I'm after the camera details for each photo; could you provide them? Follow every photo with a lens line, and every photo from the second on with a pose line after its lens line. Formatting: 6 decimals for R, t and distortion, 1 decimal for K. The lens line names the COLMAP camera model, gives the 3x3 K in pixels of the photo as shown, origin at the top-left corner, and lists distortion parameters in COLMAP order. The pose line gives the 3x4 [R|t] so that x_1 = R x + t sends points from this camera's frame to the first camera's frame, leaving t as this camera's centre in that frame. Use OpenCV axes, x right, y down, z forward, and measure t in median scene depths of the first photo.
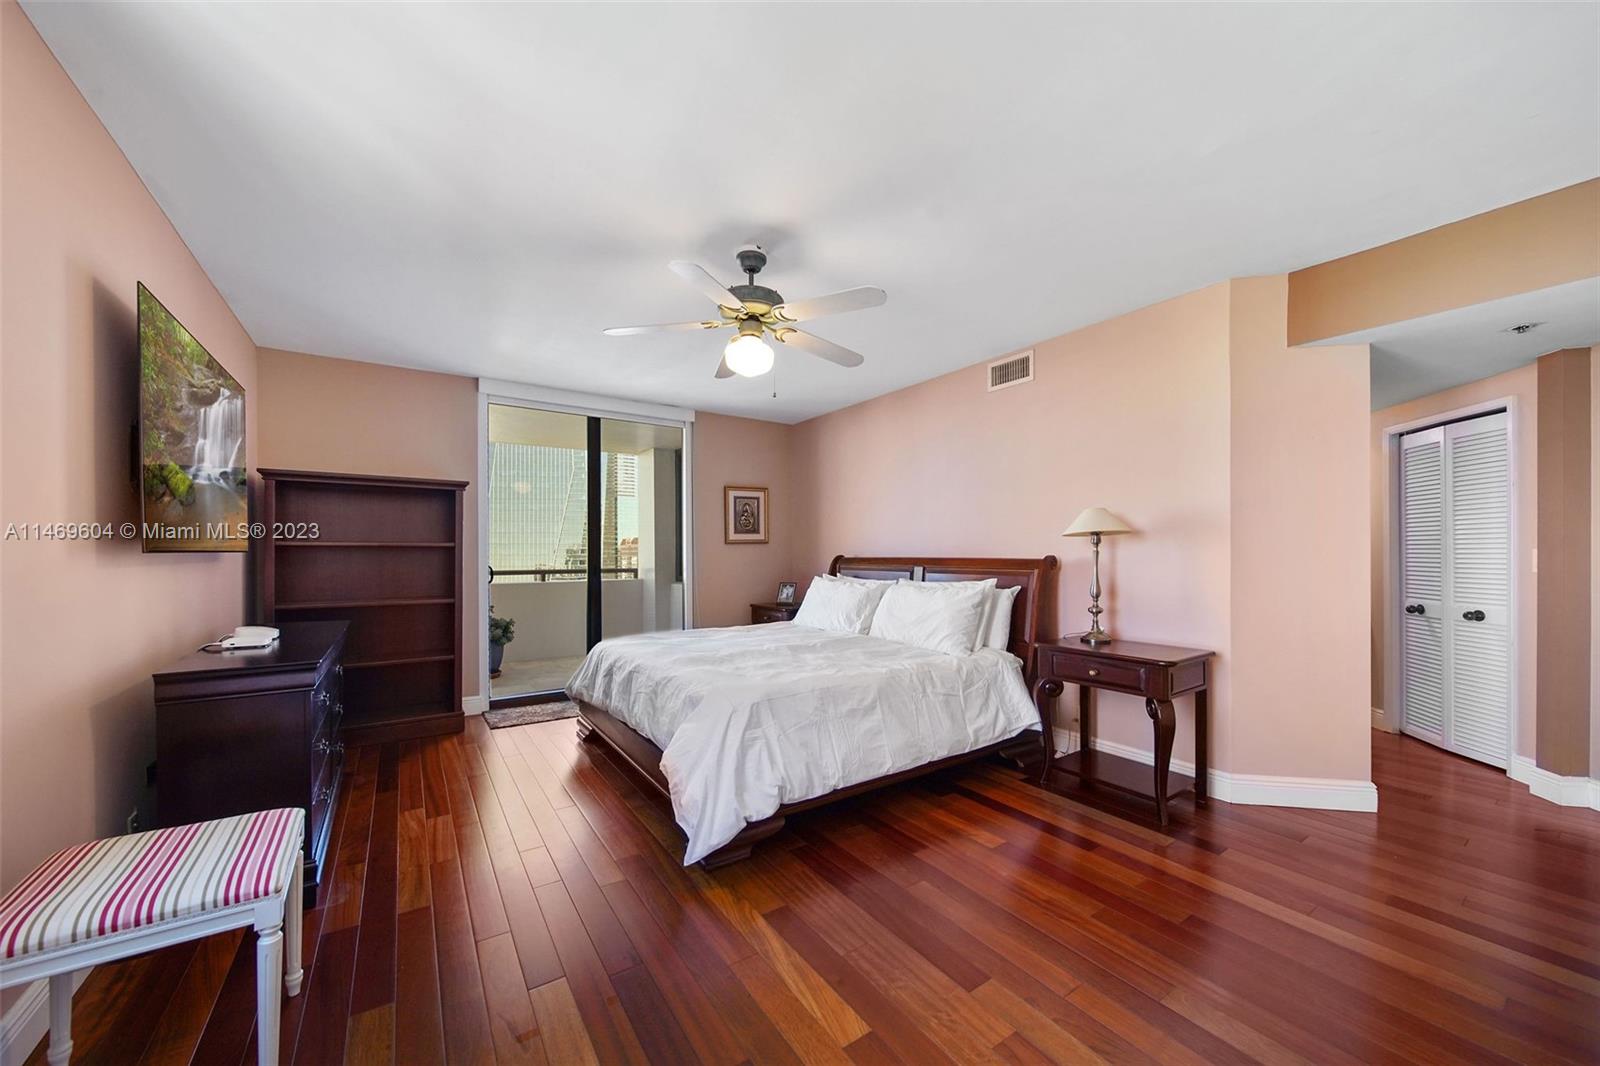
lens RADIAL K [[577.3, 0, 797.6], [0, 577.3, 558.1], [0, 0, 1]] dist [-0.000092, -0.000023]
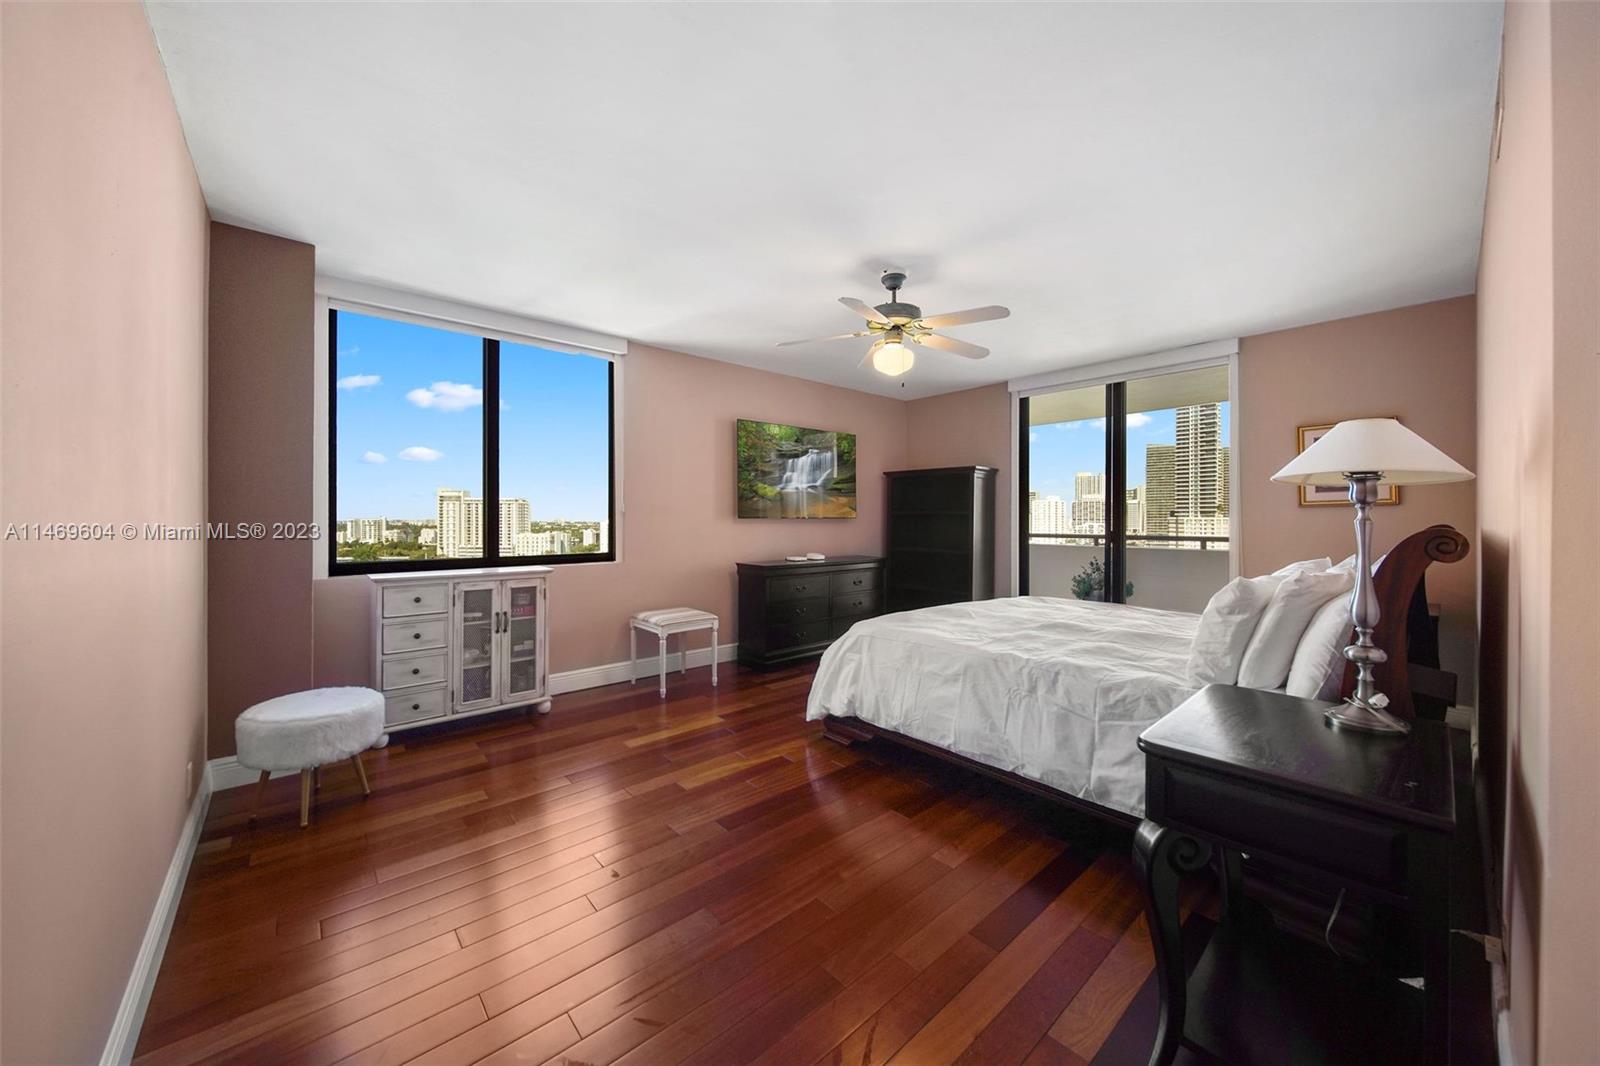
lens RADIAL K [[575.0, 0, 798.9], [0, 575.0, 523.6], [0, 0, 1]] dist [-0.001967, -0.000206]
pose [[0.105197, 0.005112, -0.994438, 1.115607], [-0.003544, 0.999982, 0.004766, -0.006382], [0.994445, 0.003023, 0.105213, 0.670246]]
